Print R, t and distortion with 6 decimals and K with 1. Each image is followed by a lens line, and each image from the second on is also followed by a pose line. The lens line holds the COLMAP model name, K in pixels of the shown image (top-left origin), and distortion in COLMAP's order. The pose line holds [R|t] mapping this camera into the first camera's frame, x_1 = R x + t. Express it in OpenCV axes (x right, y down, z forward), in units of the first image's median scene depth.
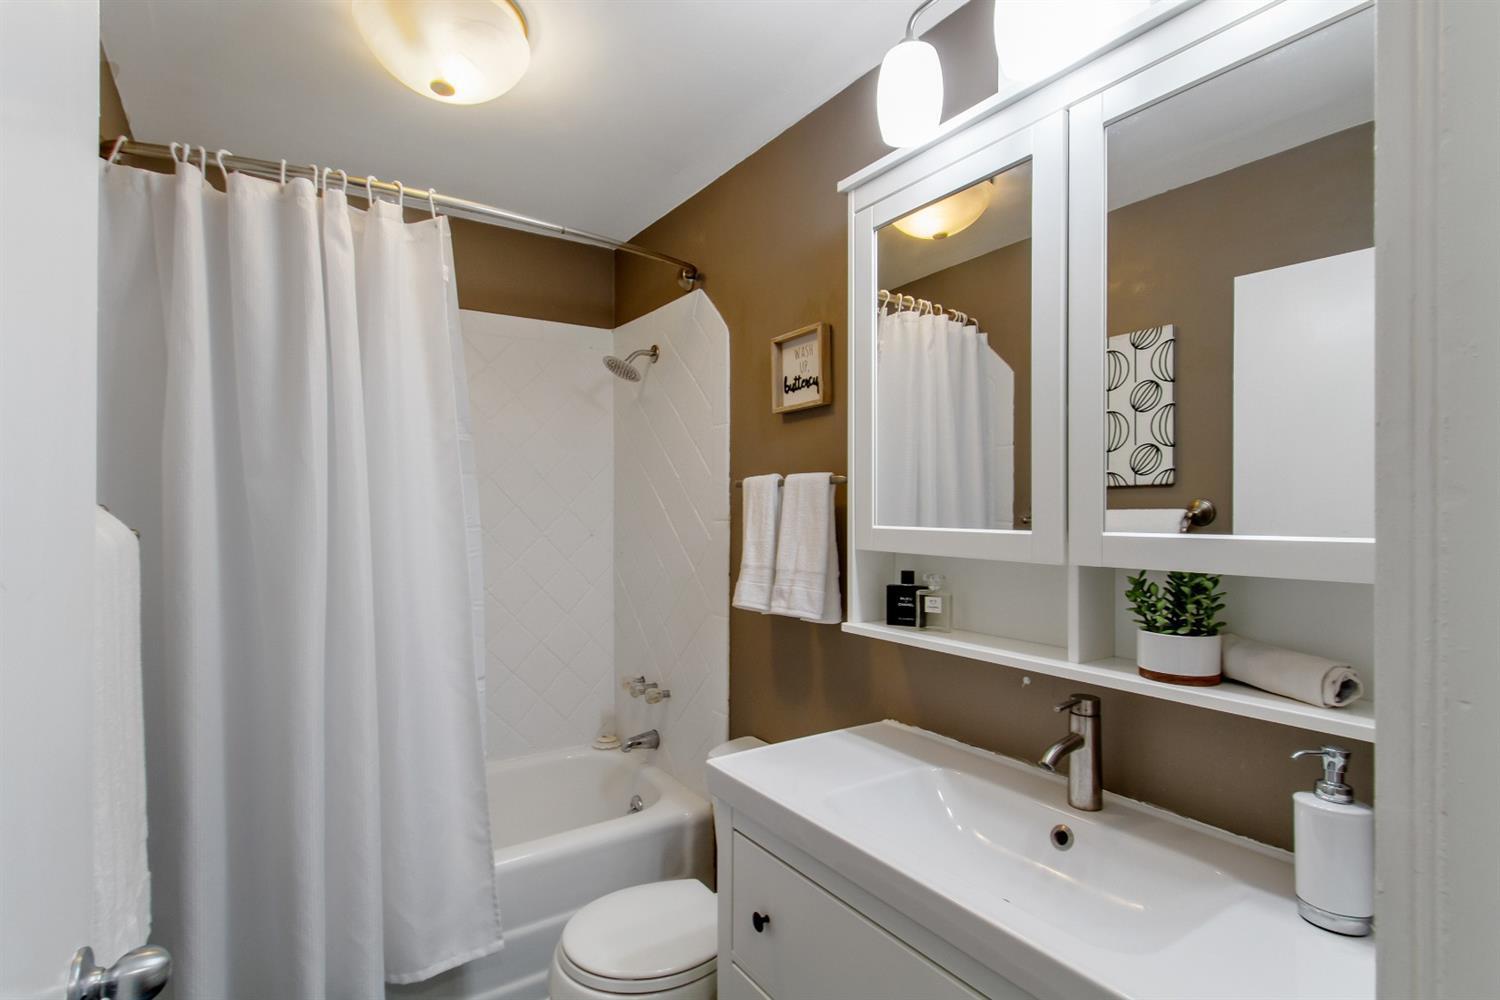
lens RADIAL K [[734.8, 0, 750.0], [0, 734.8, 500.0], [0, 0, 1]] dist [-0.002343, -0.000166]
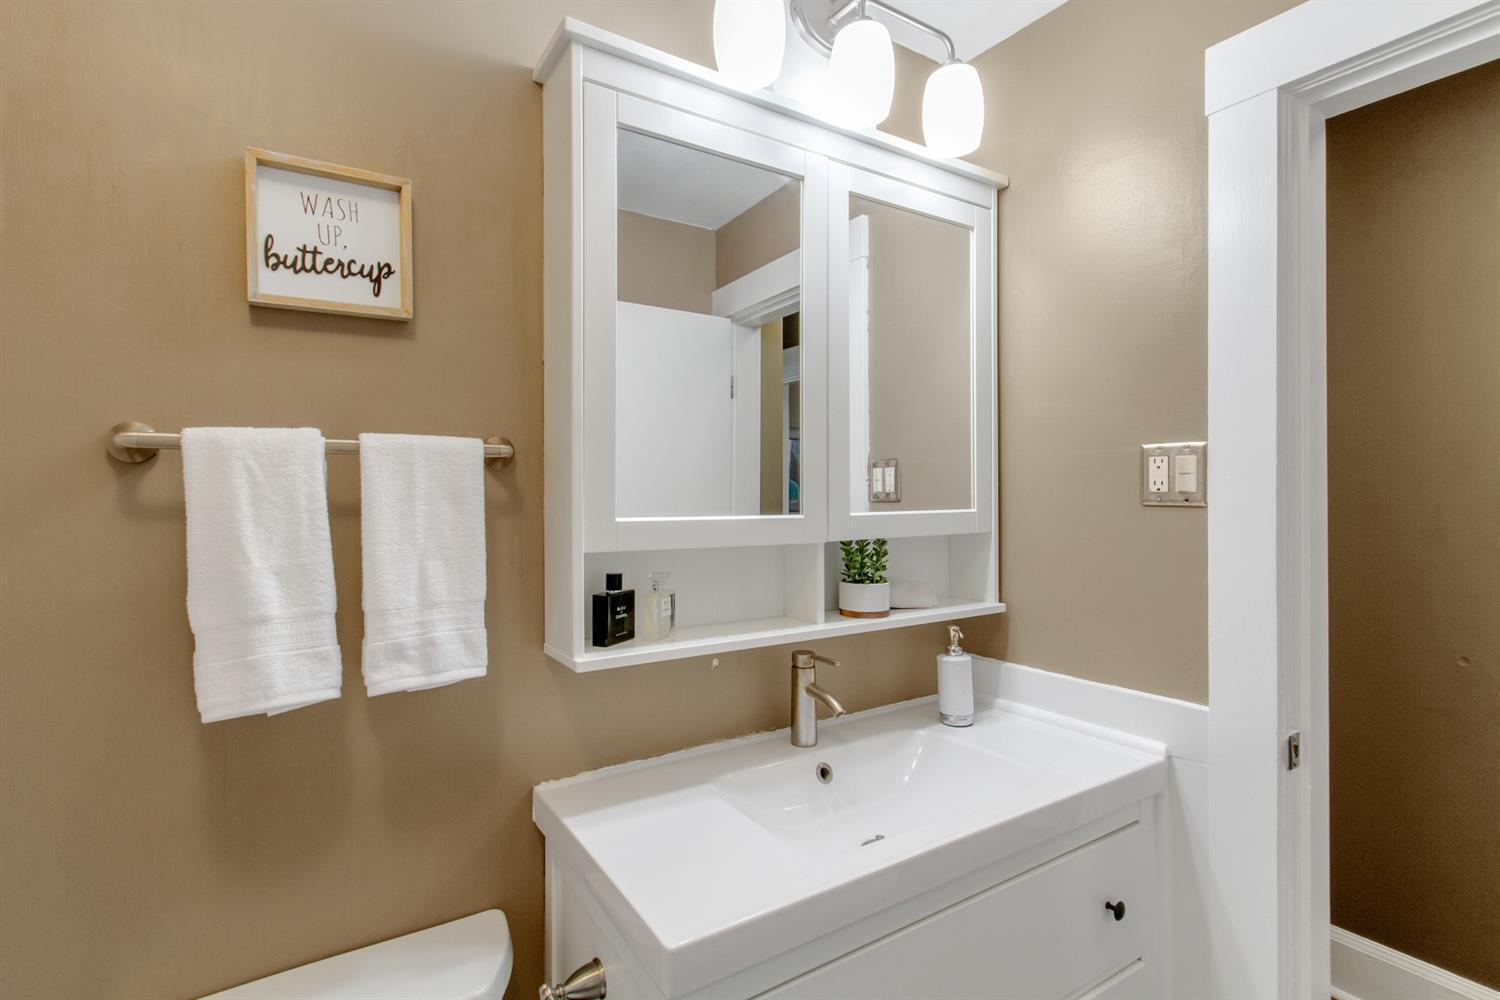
lens RADIAL K [[709.2, 0, 747.2], [0, 709.2, 490.0], [0, 0, 1]] dist [-0.006025, -0.000396]
pose [[0.022670, 0.000347, 0.999743, -0.547720], [-0.011521, 0.999934, -0.000086, 0.004277], [-0.999677, -0.011516, 0.022673, 0.839208]]
